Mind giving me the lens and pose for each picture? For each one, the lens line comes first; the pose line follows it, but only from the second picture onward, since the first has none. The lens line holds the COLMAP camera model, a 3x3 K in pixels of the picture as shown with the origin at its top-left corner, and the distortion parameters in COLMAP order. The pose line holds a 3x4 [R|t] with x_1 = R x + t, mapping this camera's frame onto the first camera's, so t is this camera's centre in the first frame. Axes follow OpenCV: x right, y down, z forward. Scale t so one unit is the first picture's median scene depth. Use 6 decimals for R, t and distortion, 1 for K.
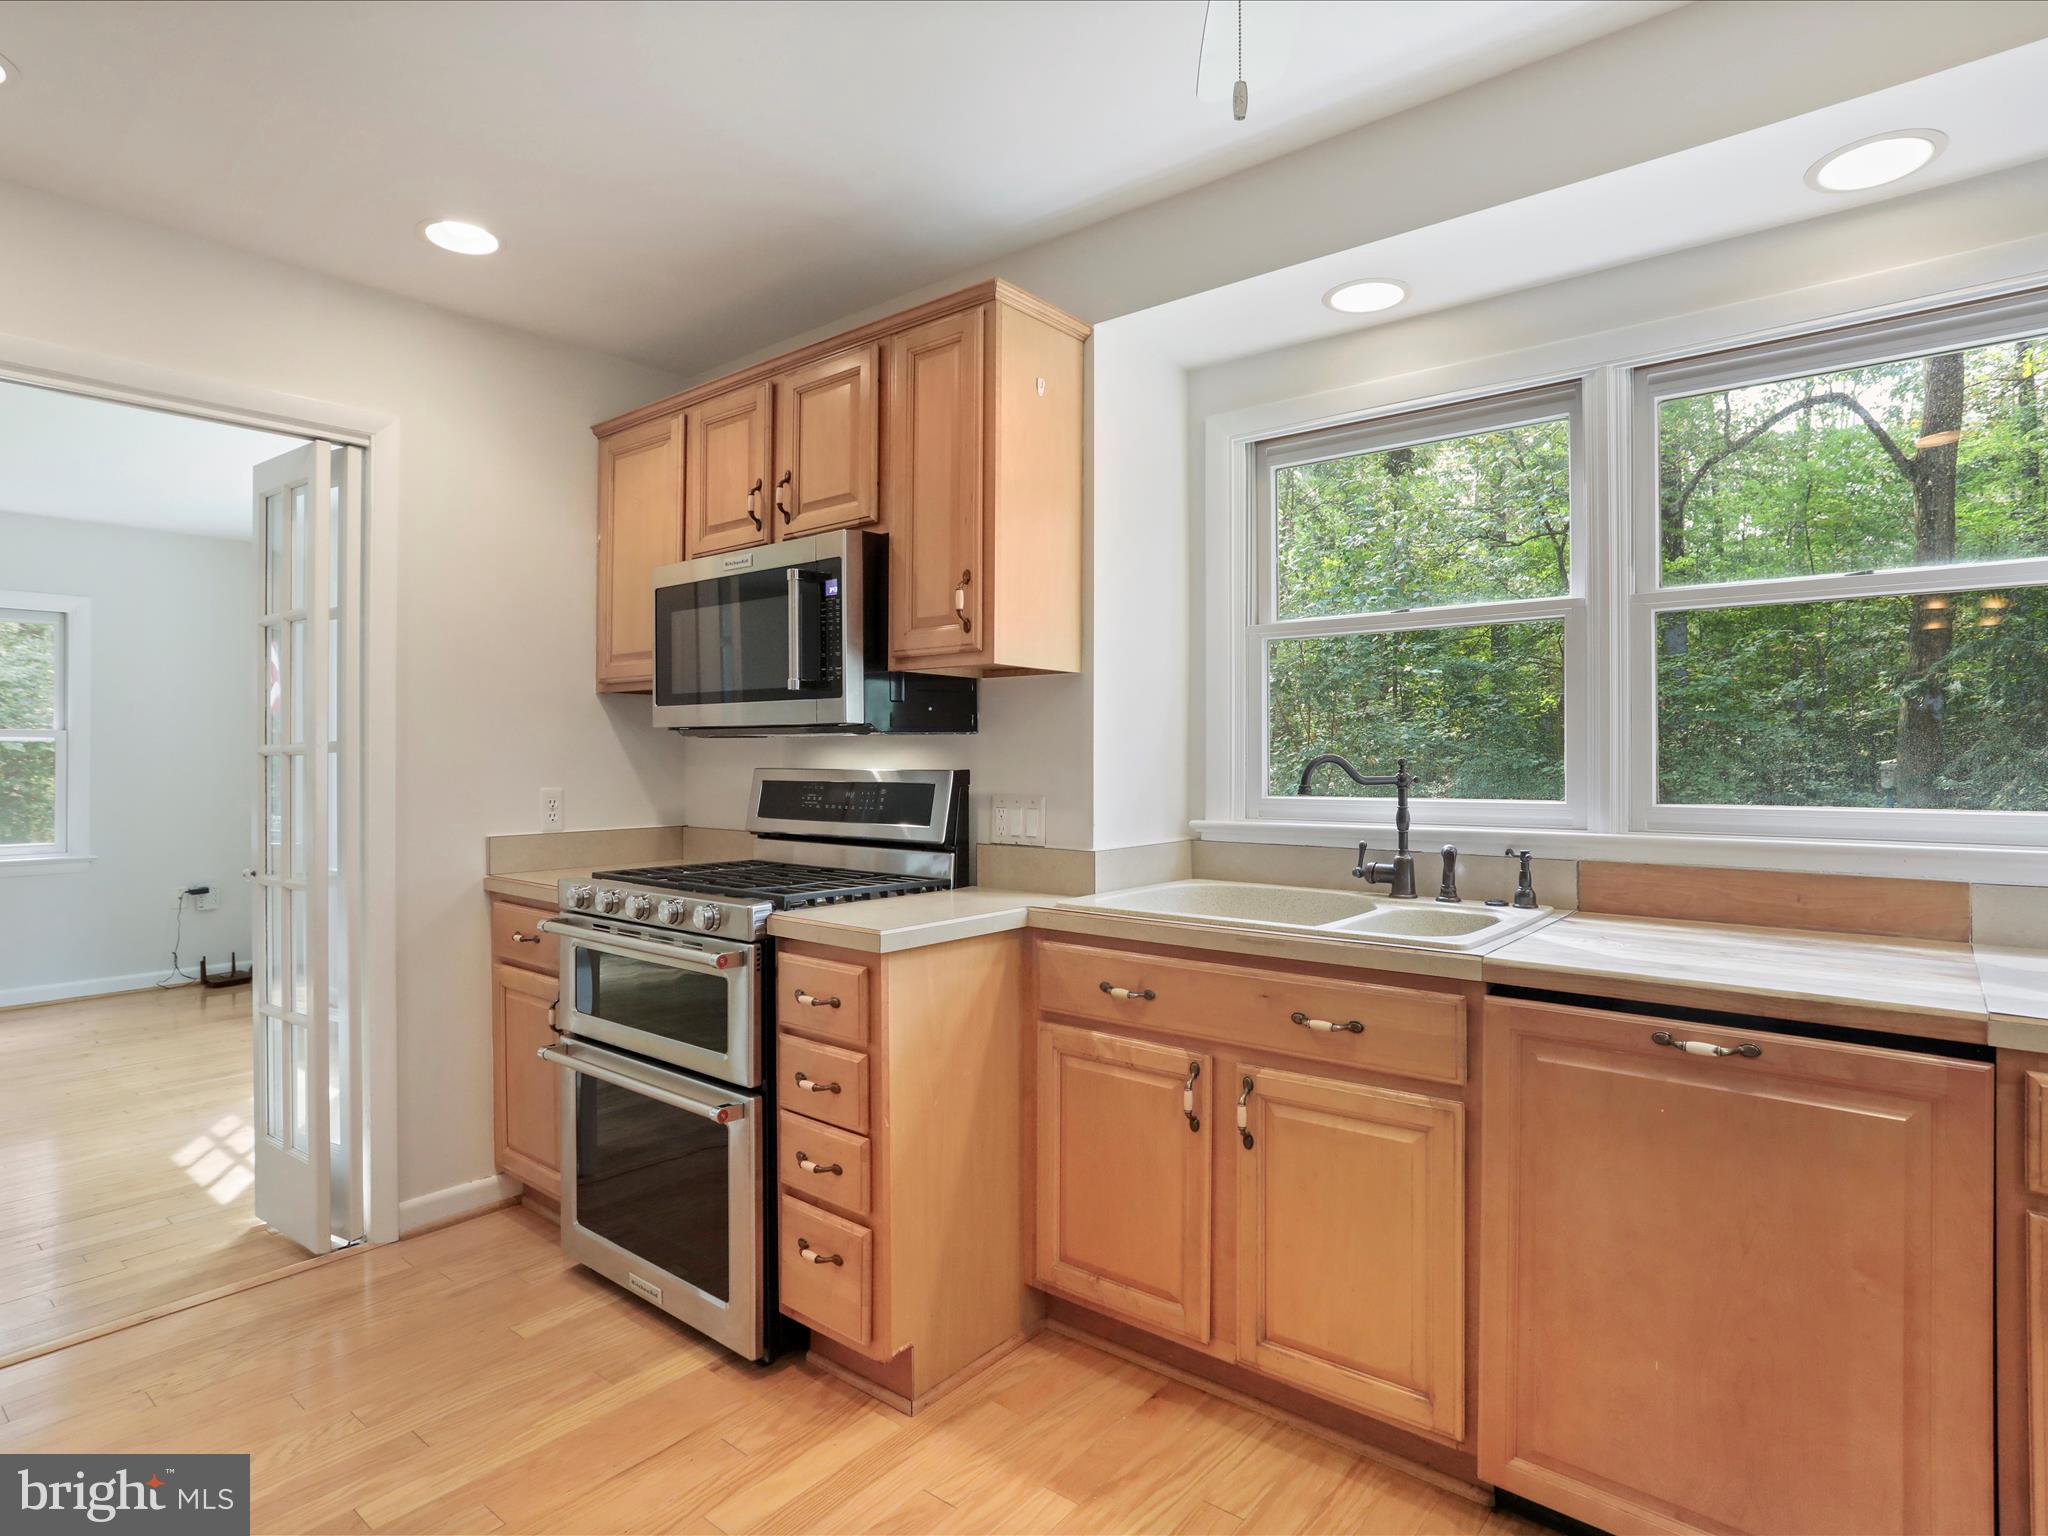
lens RADIAL K [[1104.5, 0, 1024.0], [0, 1104.5, 768.0], [0, 0, 1]] dist [-0.058403, 0.033926]
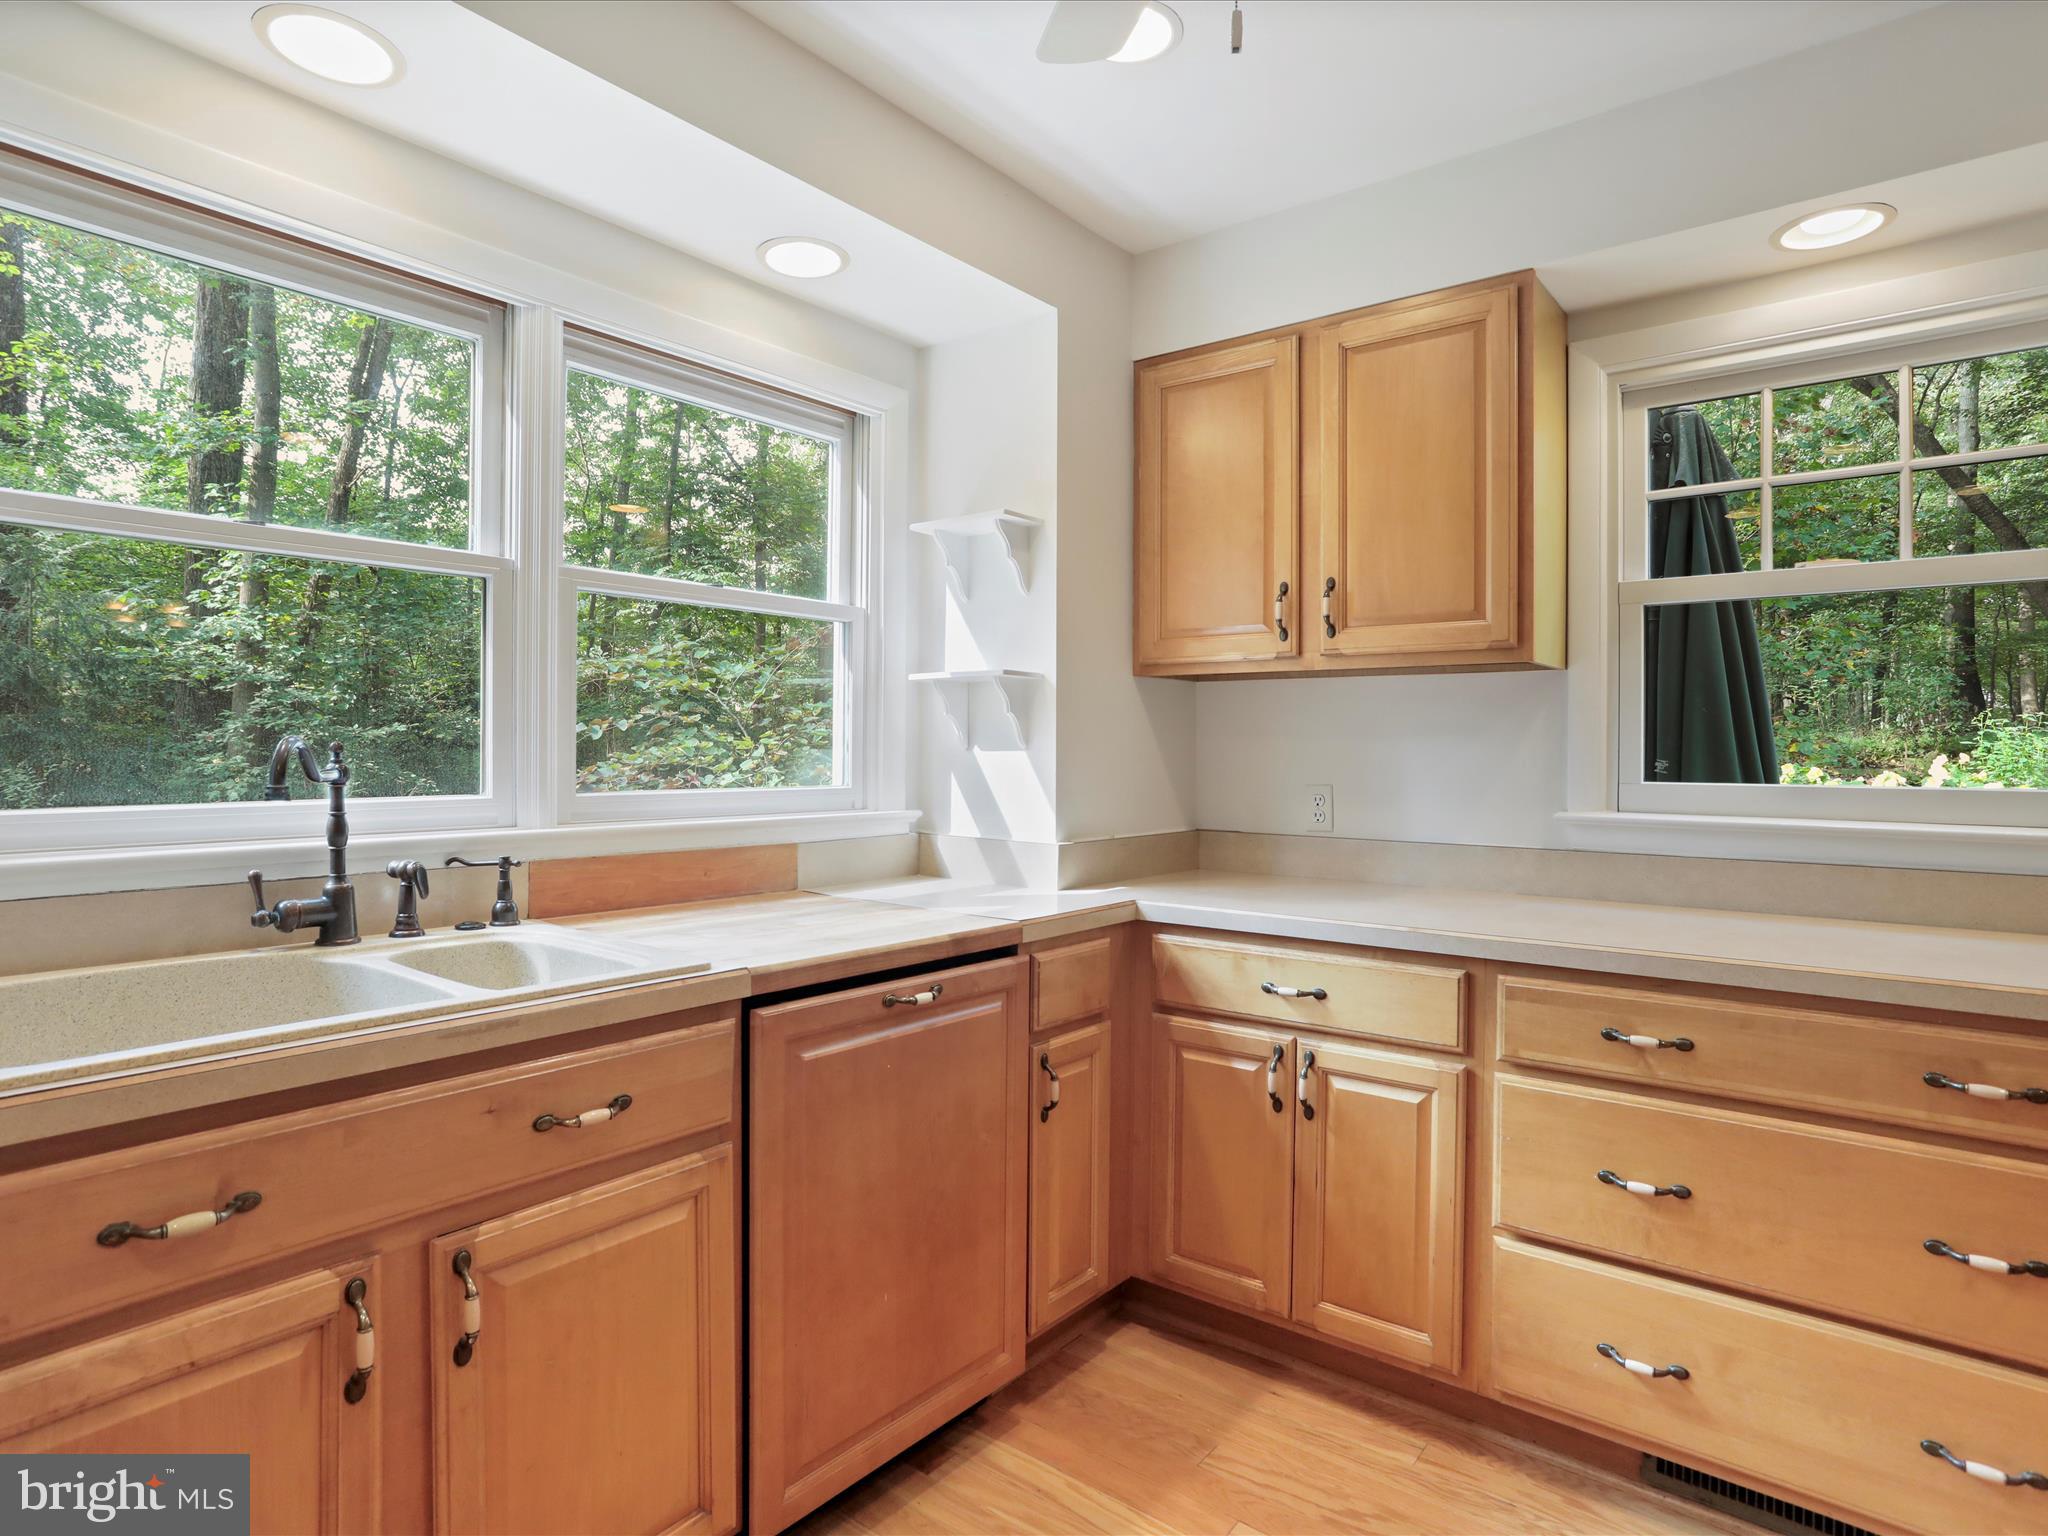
lens RADIAL K [[1140.9, 0, 1025.6], [0, 1140.9, 745.7], [0, 0, 1]] dist [-0.002358, 0.000788]
pose [[-0.022055, 0.002658, 0.999753, -0.417310], [-0.002158, 0.999994, -0.002706, -0.006598], [-0.999754, -0.002217, -0.022050, 0.631858]]
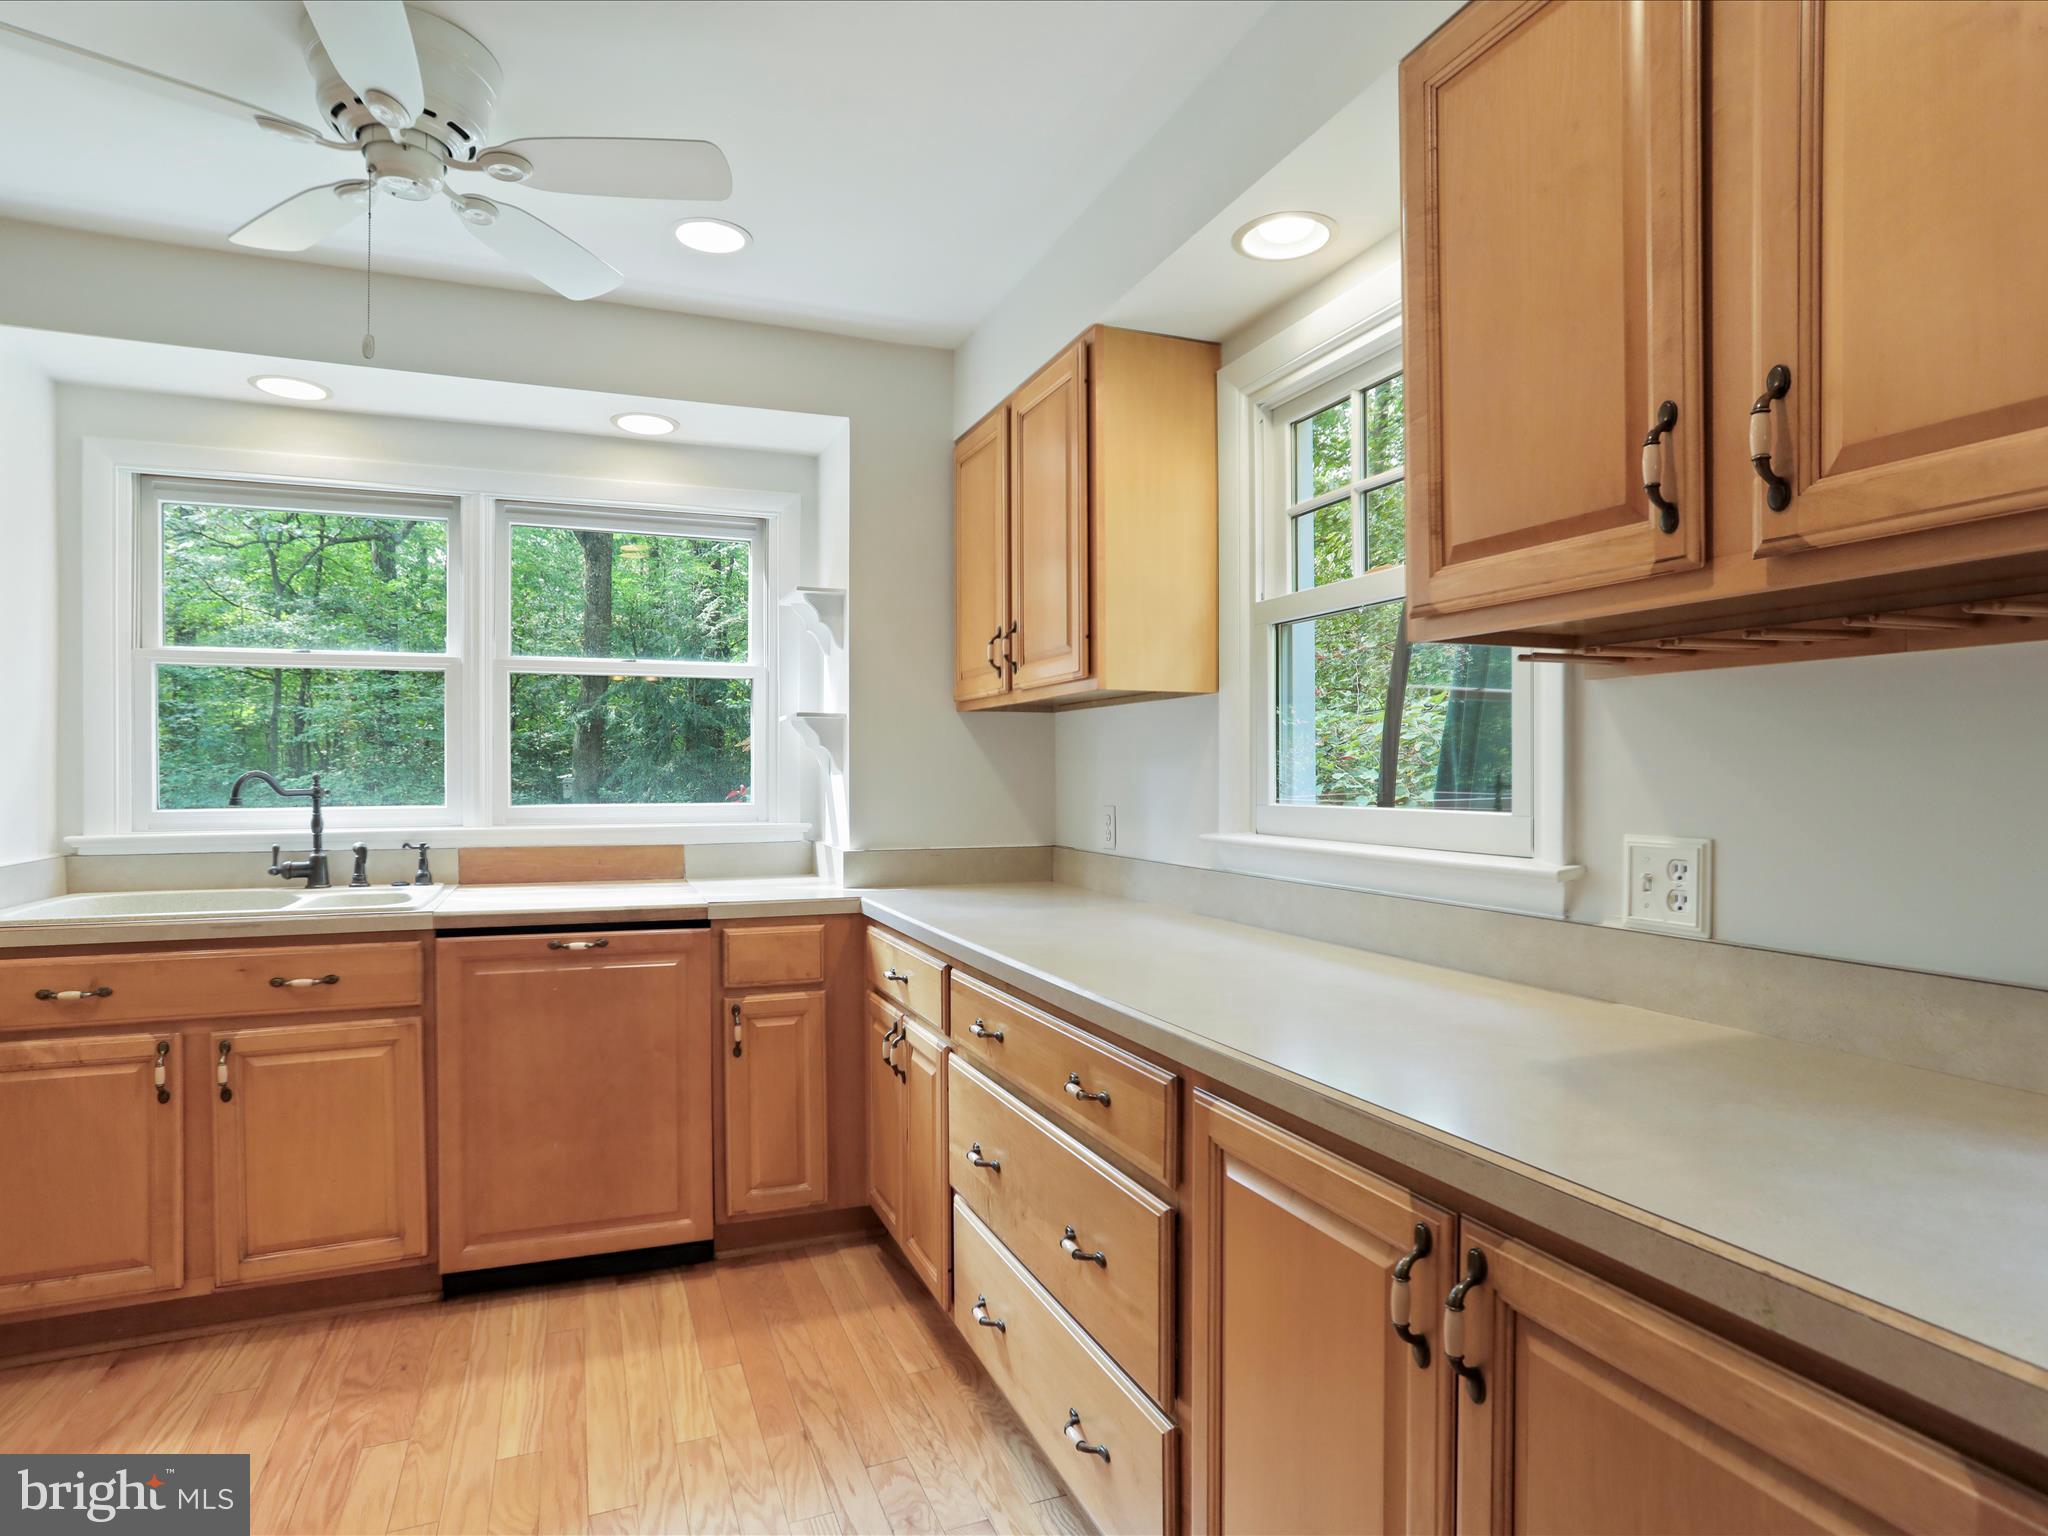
lens RADIAL K [[1137.8, 0, 985.5], [0, 1137.8, 775.0], [0, 0, 1]] dist [0.000603, 0.001370]
pose [[0.506149, 0.000217, 0.862446, -0.406901], [0.005981, 0.999975, -0.003762, 0.001011], [-0.862425, 0.007062, 0.506135, -0.314538]]
